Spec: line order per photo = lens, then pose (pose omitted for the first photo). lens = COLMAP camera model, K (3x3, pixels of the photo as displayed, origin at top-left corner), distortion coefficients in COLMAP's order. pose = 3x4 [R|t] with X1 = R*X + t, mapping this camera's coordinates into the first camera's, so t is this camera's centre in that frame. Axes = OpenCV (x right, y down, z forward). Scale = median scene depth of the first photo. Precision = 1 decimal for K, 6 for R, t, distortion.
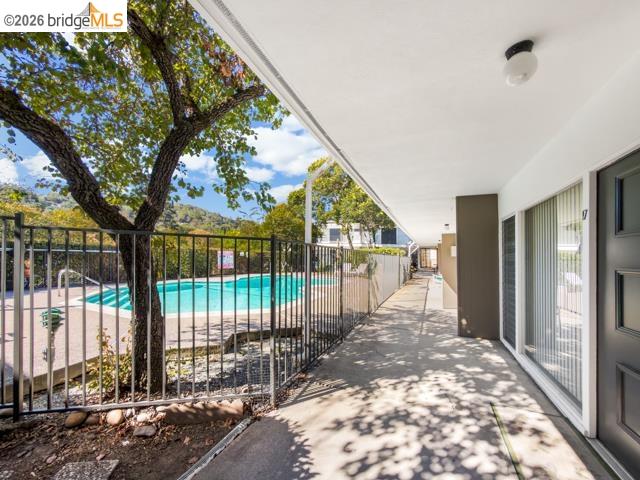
lens RADIAL K [[255.8, 0, 319.2], [0, 255.8, 237.3], [0, 0, 1]] dist [0.019789, 0.000056]
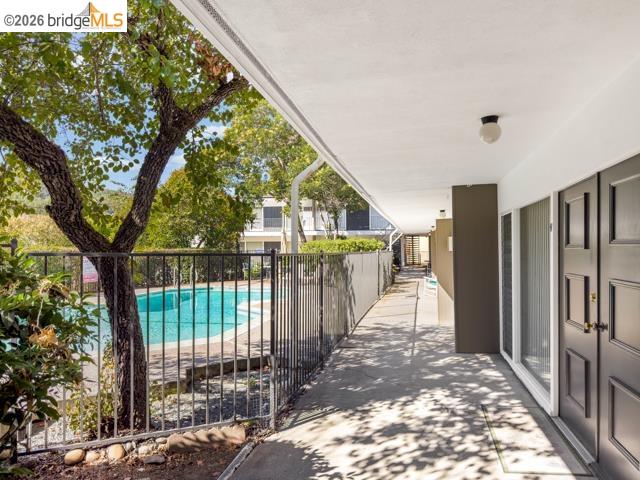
lens RADIAL K [[451.3, 0, 320.0], [0, 451.3, 240.0], [0, 0, 1]] dist [0.026178, -0.006111]
pose [[0.980869, -0.030545, 0.192257, -0.232995], [0.019673, 0.998110, 0.058210, -0.106388], [-0.193672, -0.053314, 0.979617, -0.481728]]
